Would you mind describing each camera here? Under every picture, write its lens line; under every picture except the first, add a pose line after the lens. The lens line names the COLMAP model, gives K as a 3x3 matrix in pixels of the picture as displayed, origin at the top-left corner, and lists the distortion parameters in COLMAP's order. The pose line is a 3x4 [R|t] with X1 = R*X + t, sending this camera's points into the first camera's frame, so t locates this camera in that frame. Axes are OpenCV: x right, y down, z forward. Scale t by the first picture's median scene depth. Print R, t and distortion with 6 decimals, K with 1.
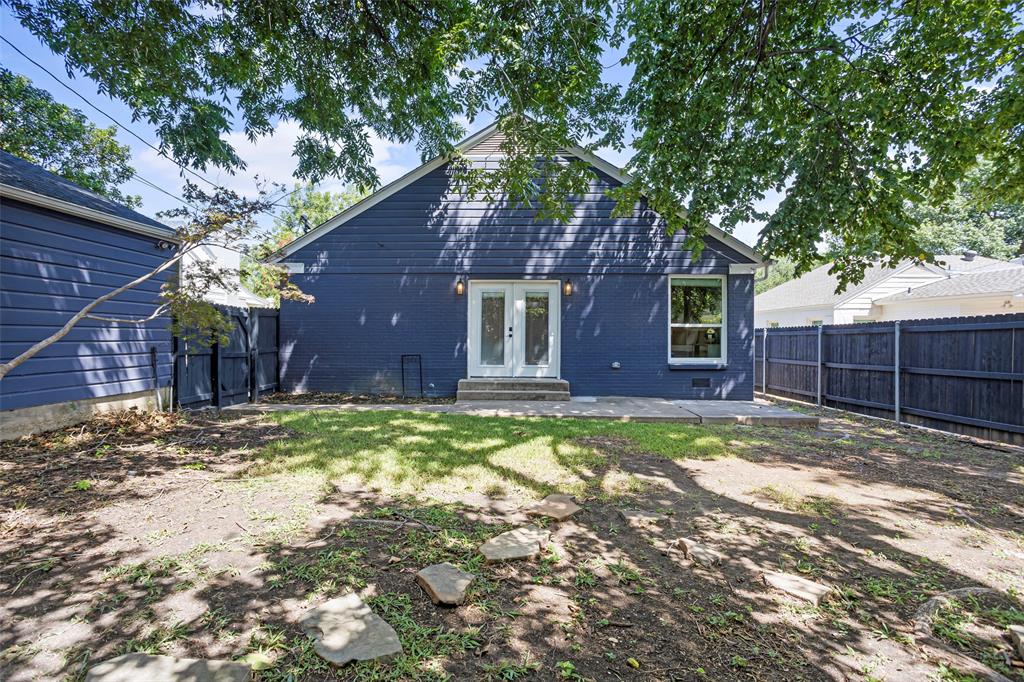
lens RADIAL K [[484.6, 0, 509.9], [0, 484.6, 333.4], [0, 0, 1]] dist [-0.053736, 0.035101]
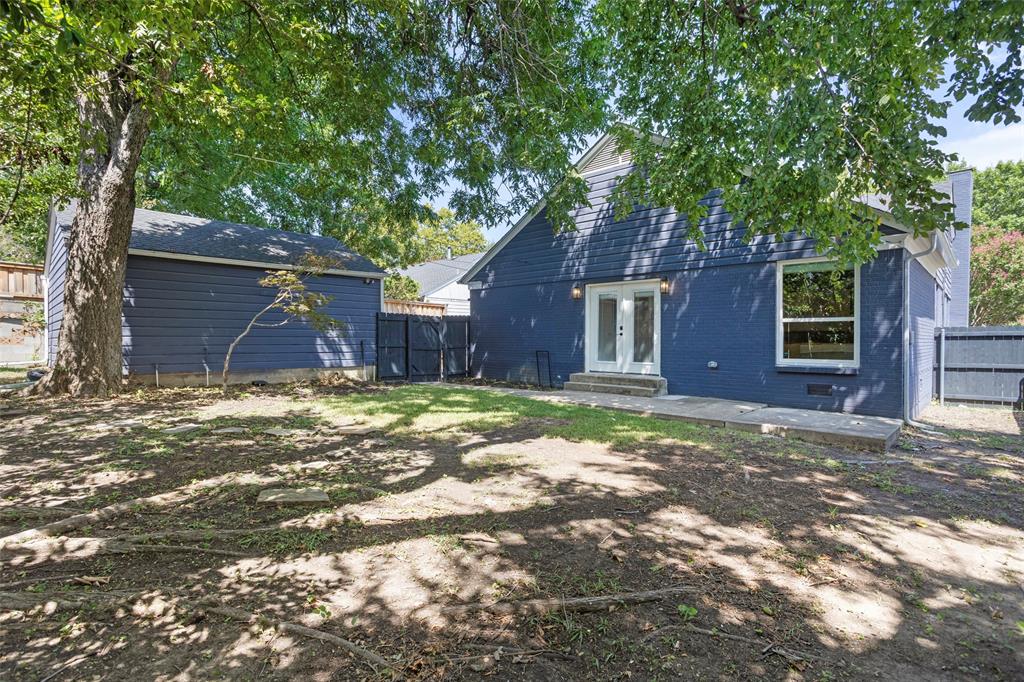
lens RADIAL K [[497.8, 0, 512.0], [0, 497.8, 341.0], [0, 0, 1]] dist [-0.039978, 0.000047]
pose [[0.737106, 0.001398, -0.675776, 0.578230], [0.003172, 0.999980, 0.005530, 0.013373], [0.675770, -0.006220, 0.737086, 0.031934]]
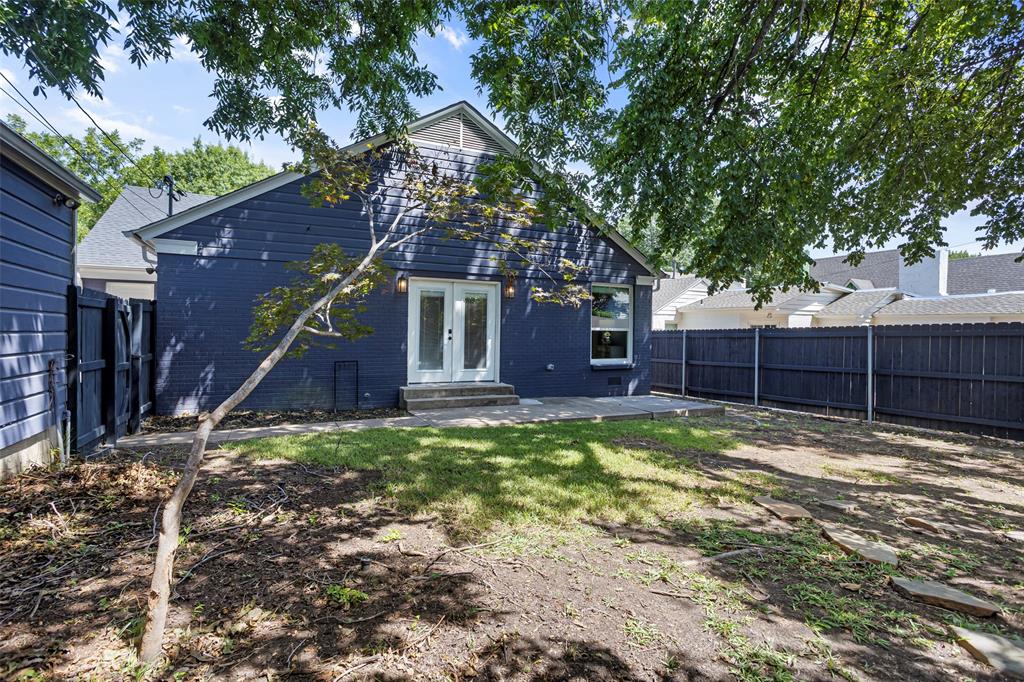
lens RADIAL K [[484.6, 0, 509.9], [0, 484.6, 333.4], [0, 0, 1]] dist [-0.053736, 0.035101]
pose [[0.892496, 0.006372, 0.451011, -0.327557], [-0.010511, 0.999922, 0.006674, -0.012627], [-0.450934, -0.010697, 0.892493, 0.110131]]
